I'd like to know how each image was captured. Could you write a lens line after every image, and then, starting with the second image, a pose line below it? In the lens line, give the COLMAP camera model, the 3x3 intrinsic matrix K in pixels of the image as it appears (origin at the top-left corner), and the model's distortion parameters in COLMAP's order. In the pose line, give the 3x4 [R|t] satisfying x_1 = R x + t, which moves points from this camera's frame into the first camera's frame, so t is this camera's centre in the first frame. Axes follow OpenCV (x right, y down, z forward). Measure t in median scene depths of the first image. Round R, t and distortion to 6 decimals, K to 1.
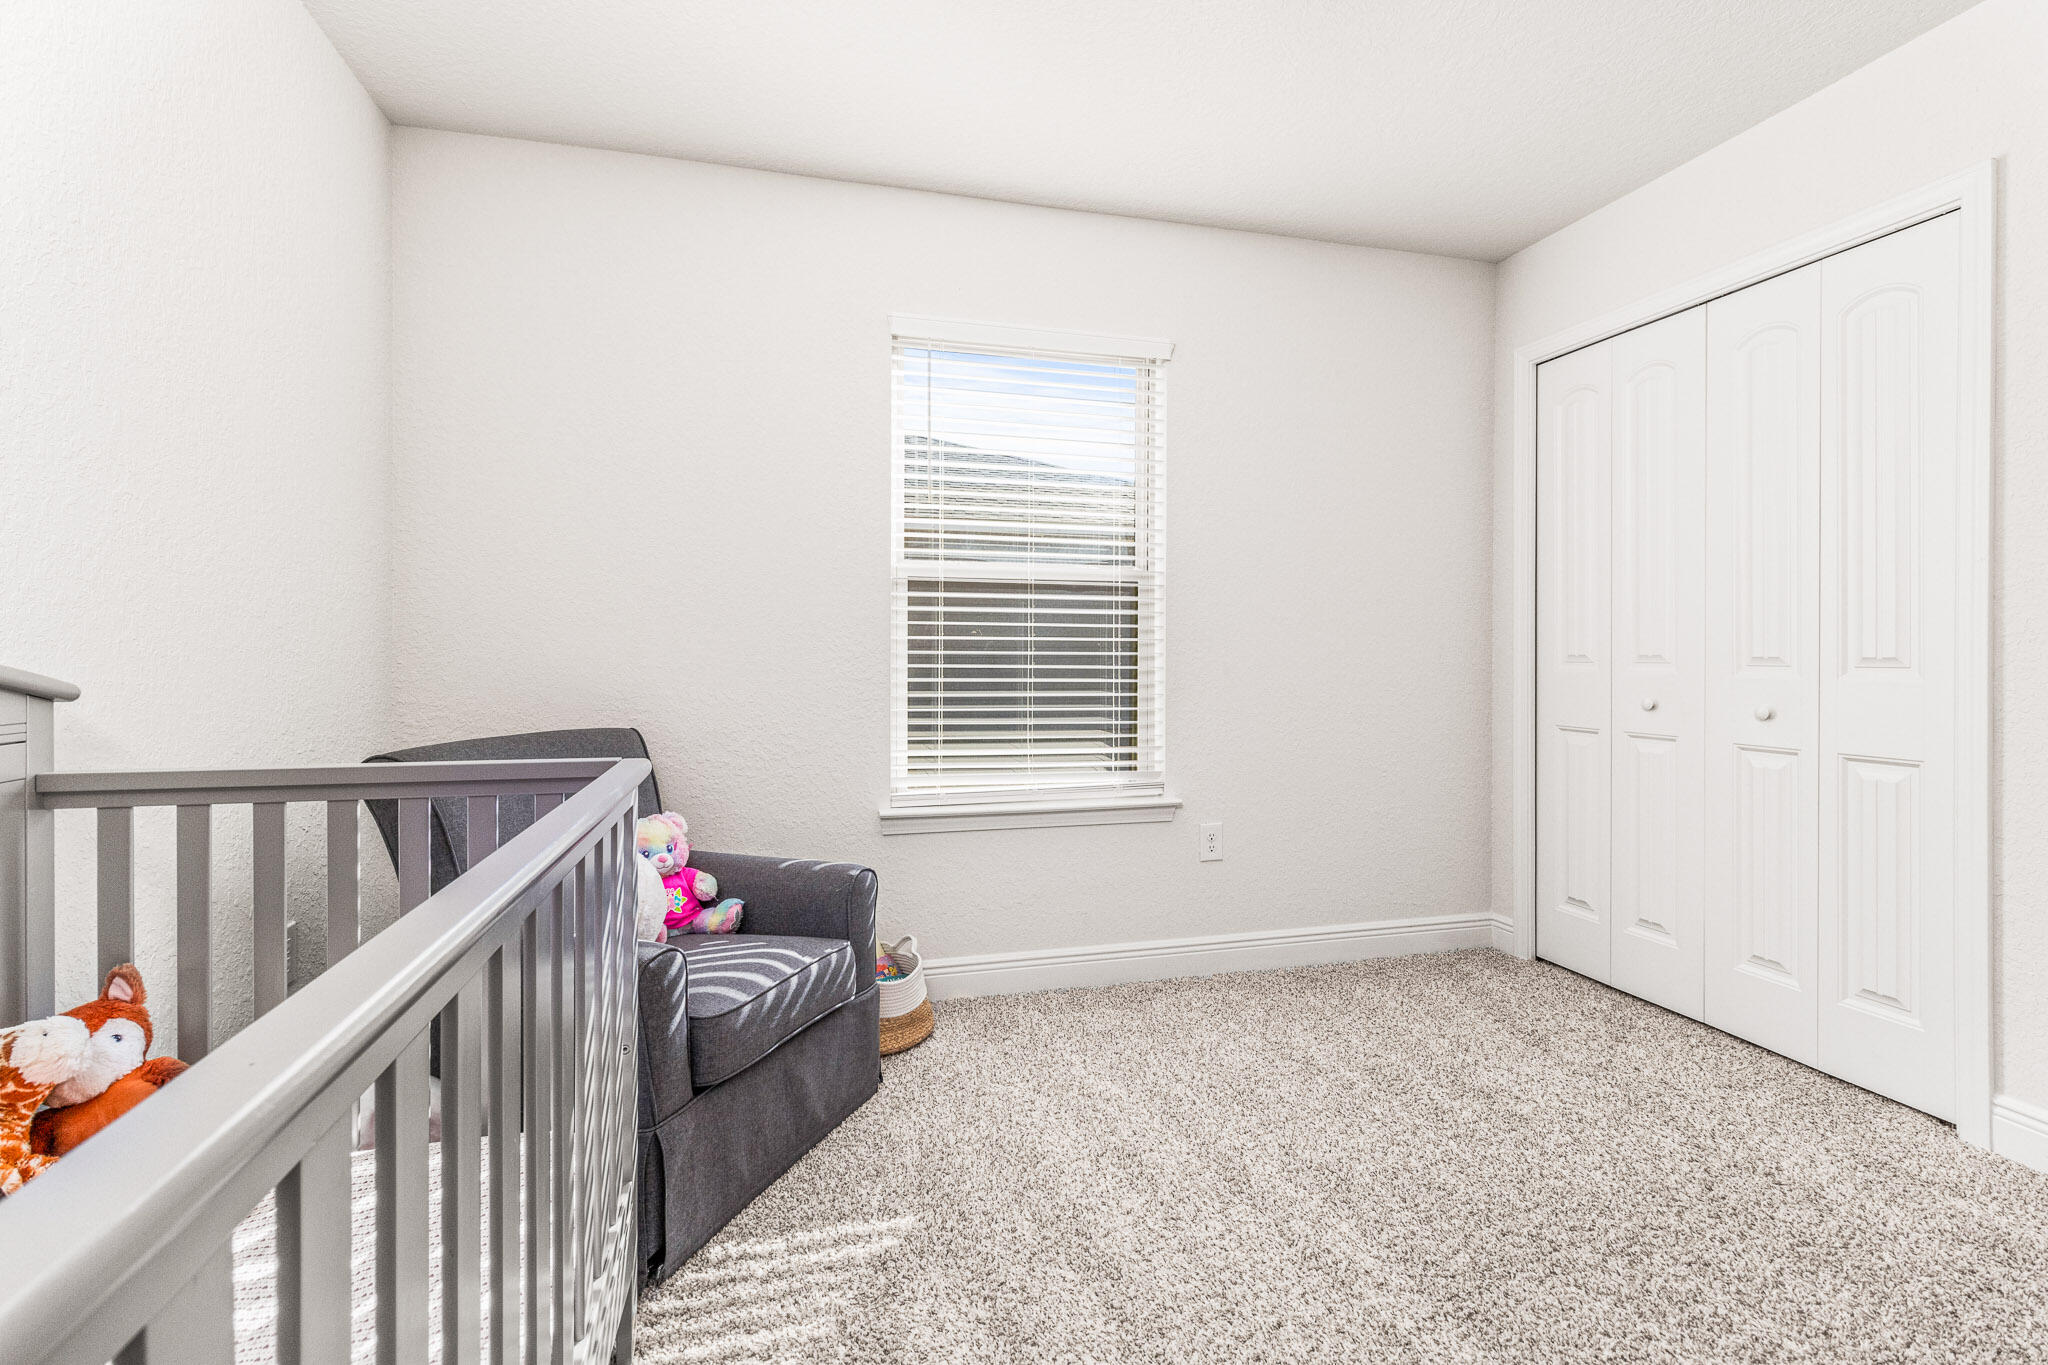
lens RADIAL K [[965.0, 0, 1029.9], [0, 965.0, 645.3], [0, 0, 1]] dist [0.002536, 0.001038]
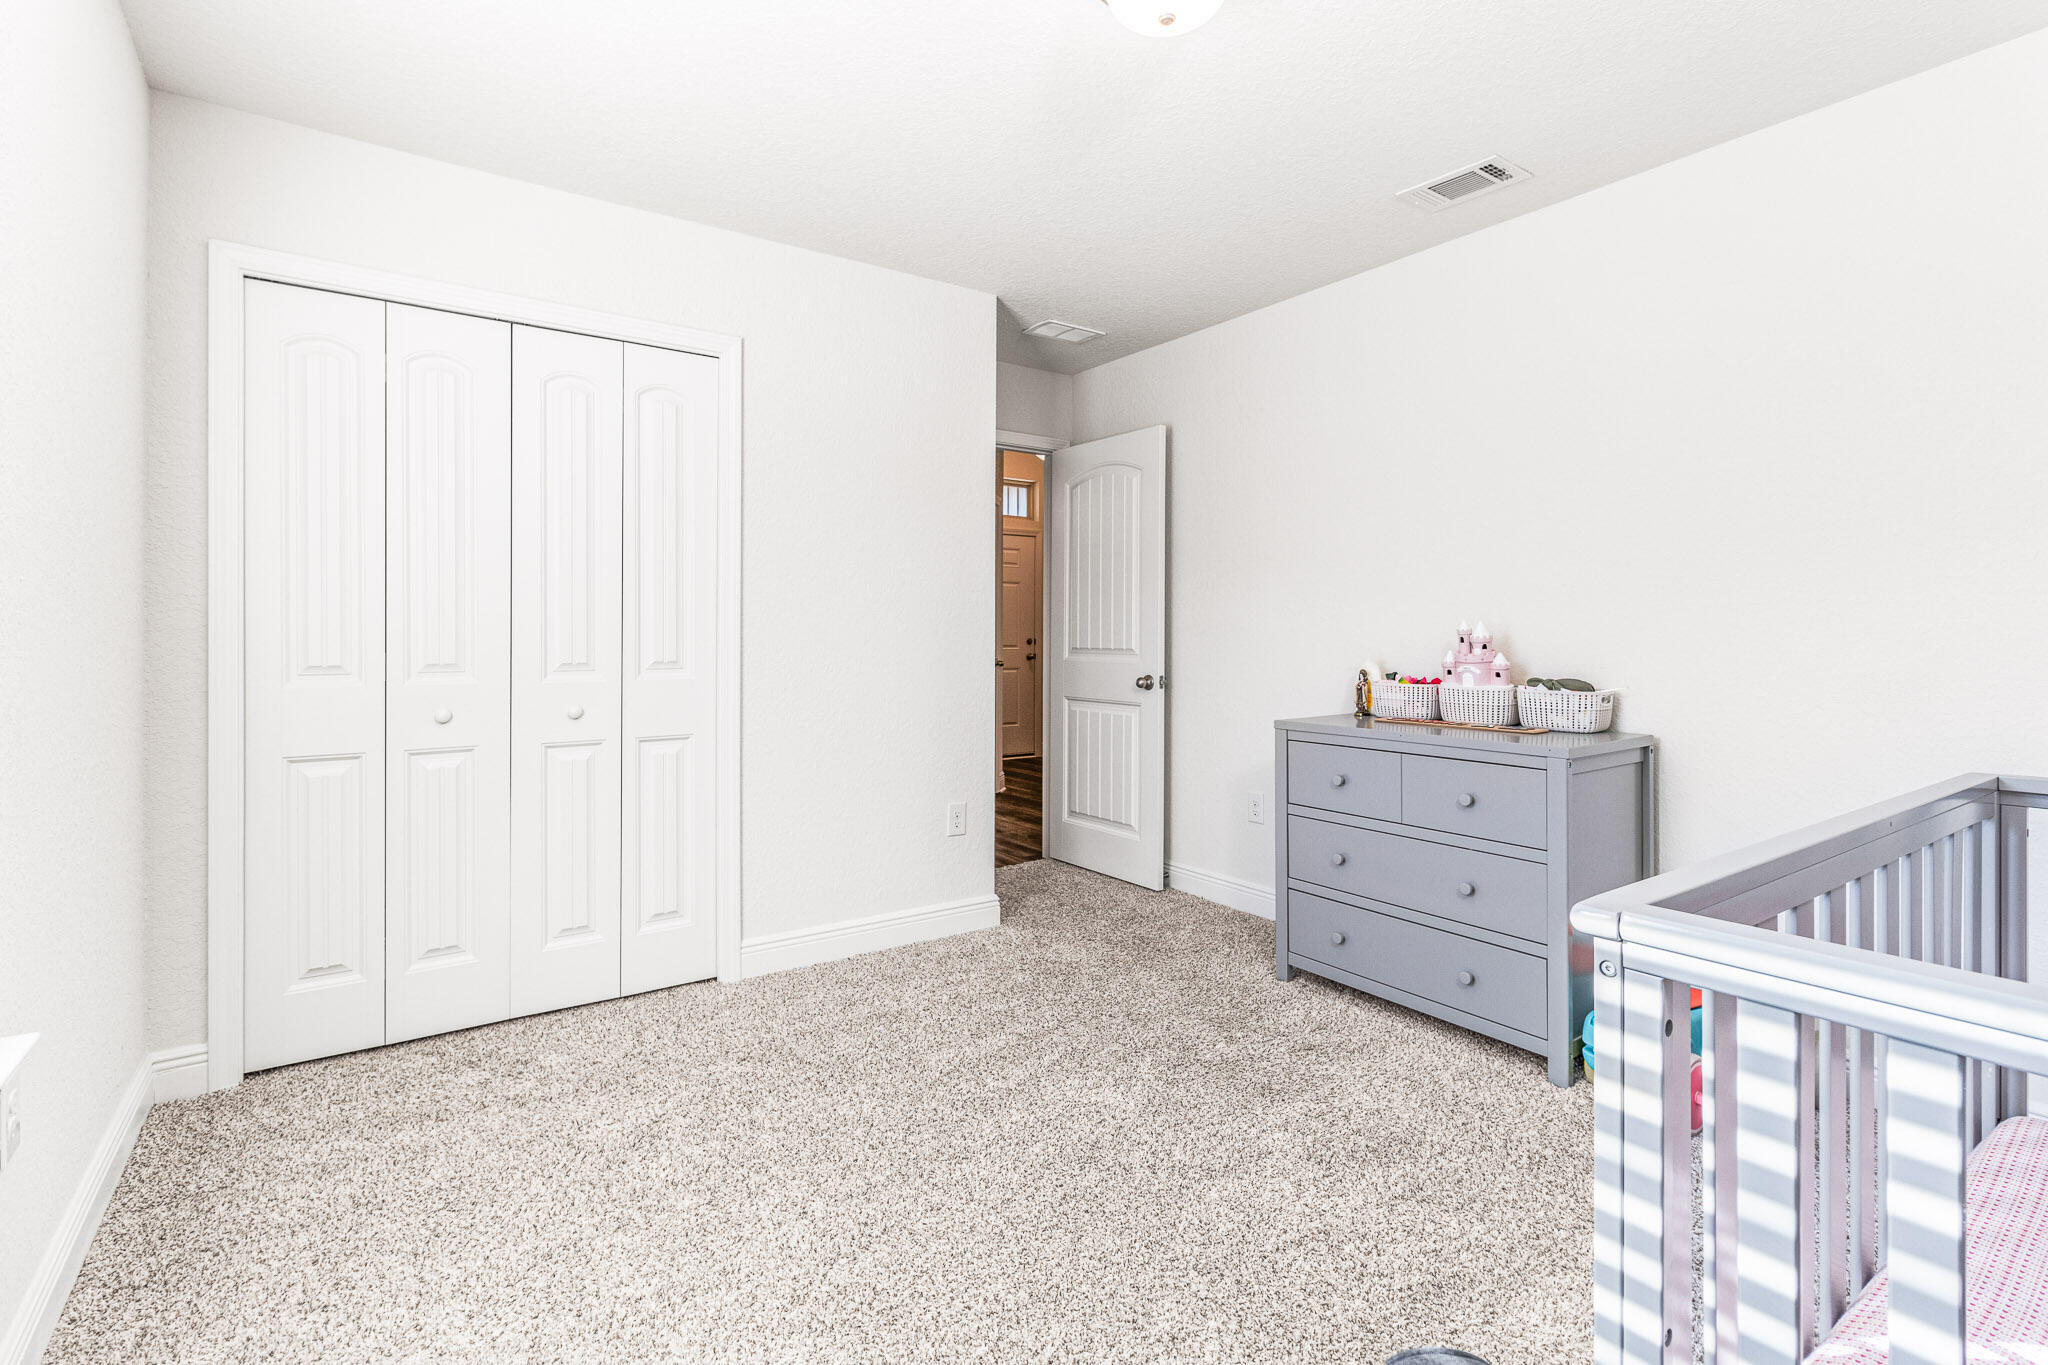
lens RADIAL K [[965.0, 0, 1029.9], [0, 965.0, 645.3], [0, 0, 1]] dist [0.002536, 0.001038]
pose [[-0.344706, -0.014780, 0.938594, -0.412969], [-0.006479, 0.999890, 0.013366, -0.023394], [-0.938688, -0.001474, -0.344764, 0.752871]]
